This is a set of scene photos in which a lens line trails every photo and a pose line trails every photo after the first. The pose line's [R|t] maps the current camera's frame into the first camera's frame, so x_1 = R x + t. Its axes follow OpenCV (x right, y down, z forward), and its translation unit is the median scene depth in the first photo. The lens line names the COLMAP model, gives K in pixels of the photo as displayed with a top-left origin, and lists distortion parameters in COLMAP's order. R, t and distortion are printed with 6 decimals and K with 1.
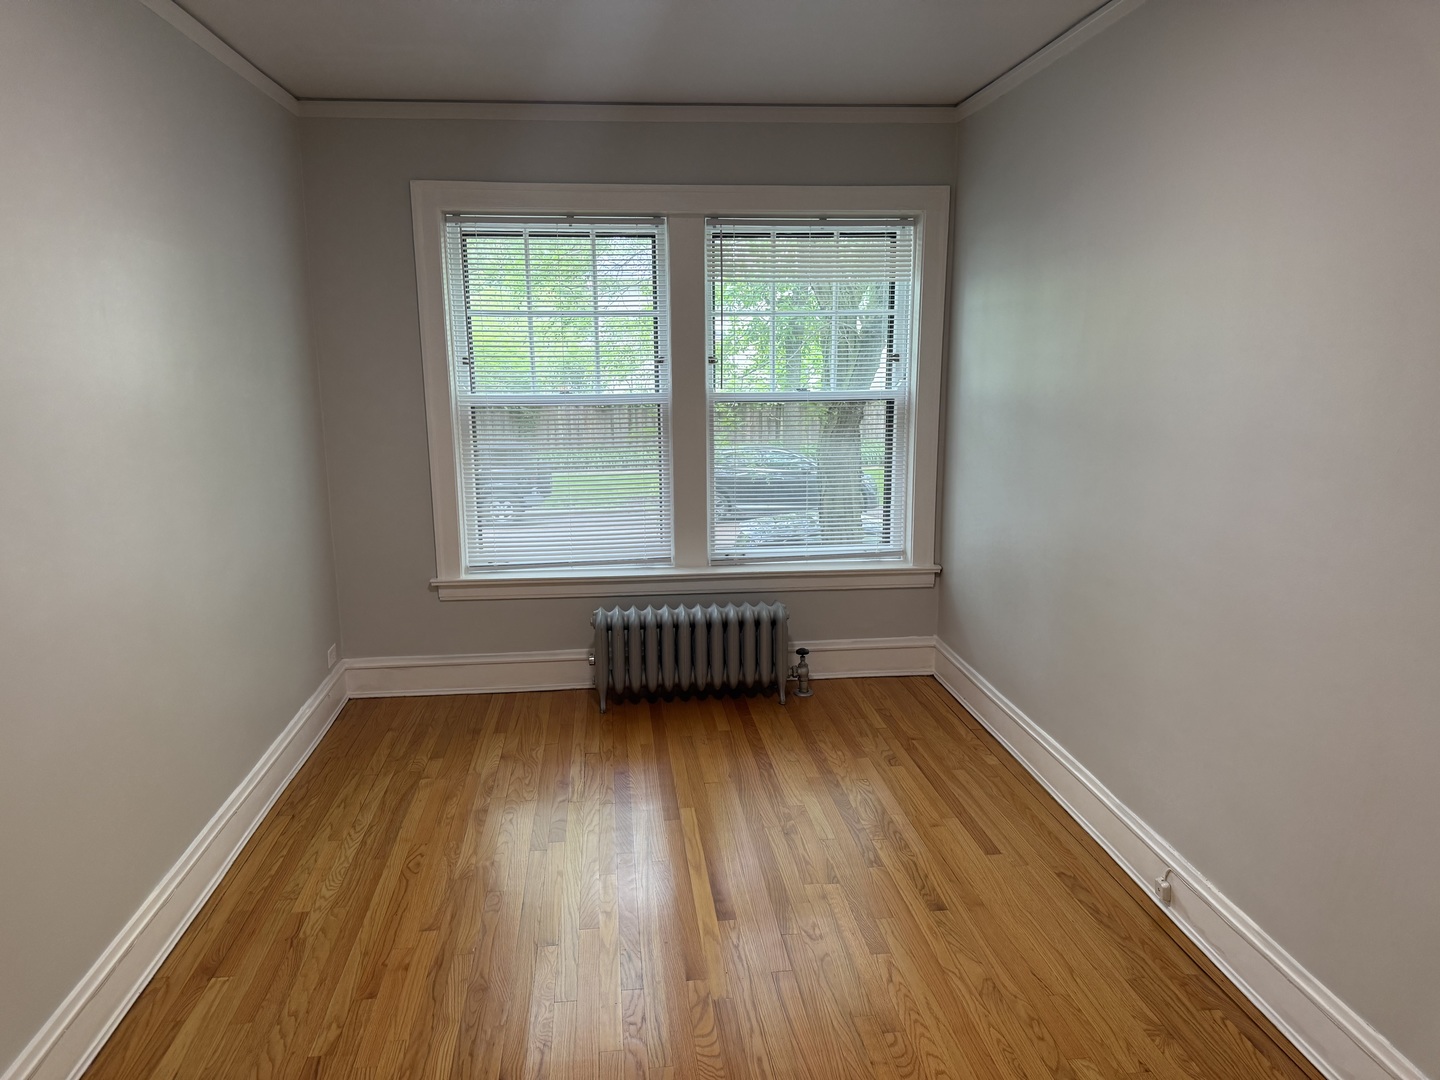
lens RADIAL K [[1027.1, 0, 722.0], [0, 1027.1, 543.3], [0, 0, 1]] dist [0.001155, -0.000108]
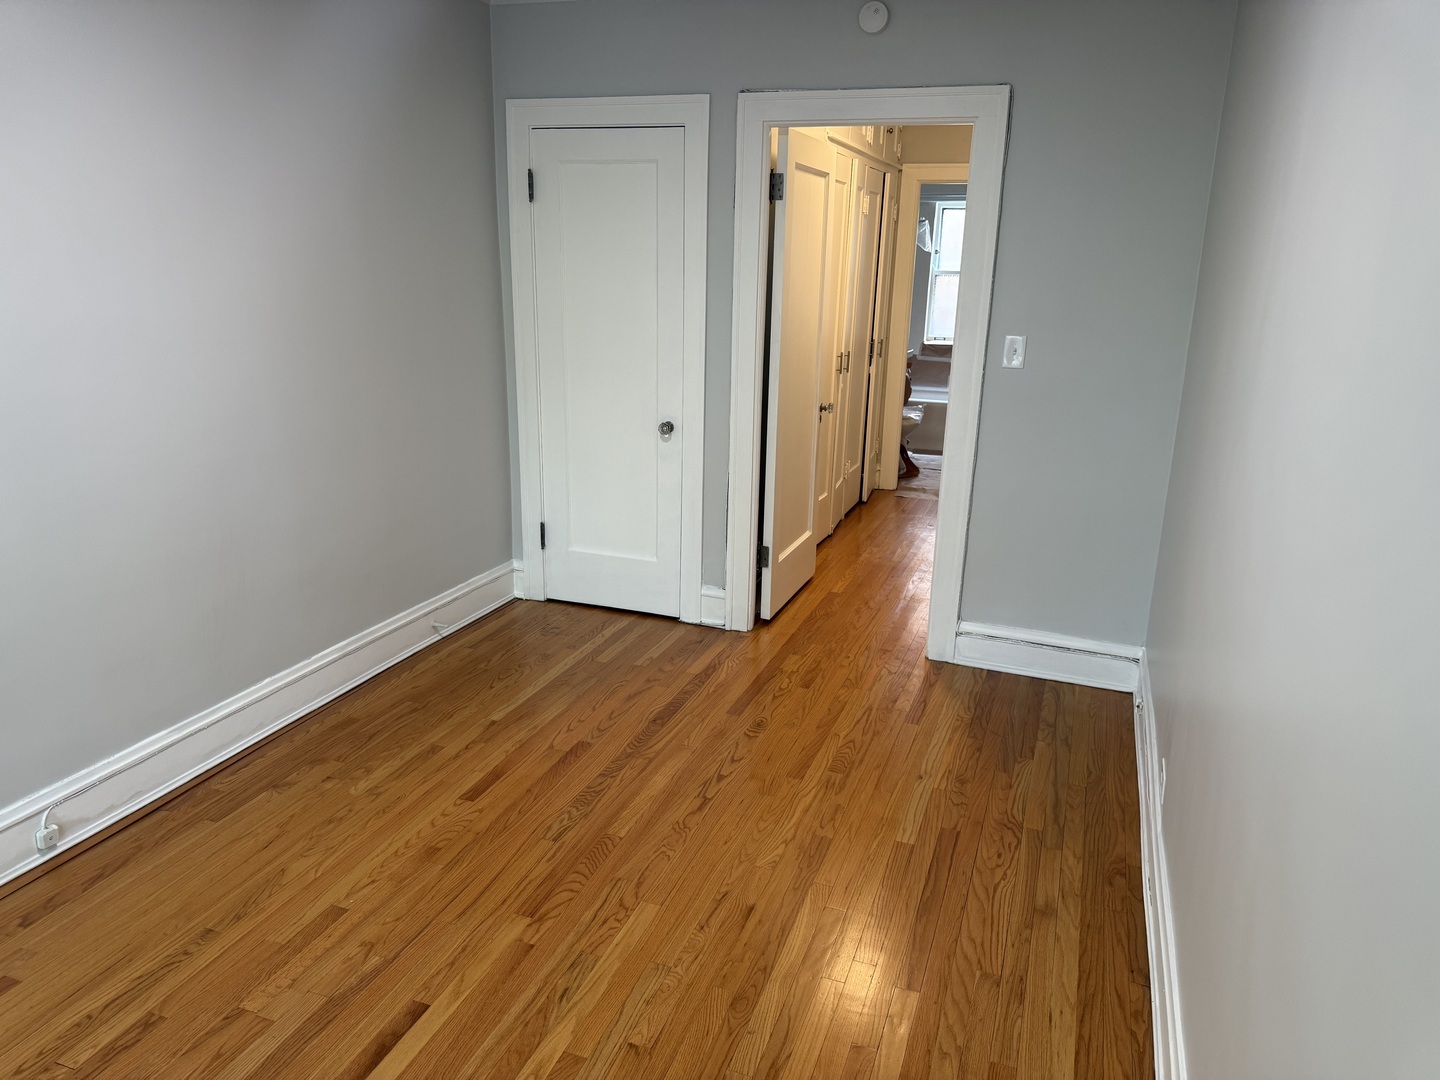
lens RADIAL K [[1027.1, 0, 719.0], [0, 1027.1, 542.3], [0, 0, 1]] dist [0.001155, -0.000108]
pose [[-0.894775, -0.133145, 0.426204, -0.548492], [0.070082, 0.900801, 0.428539, -0.300023], [-0.440983, 0.413316, -0.796683, 1.565316]]
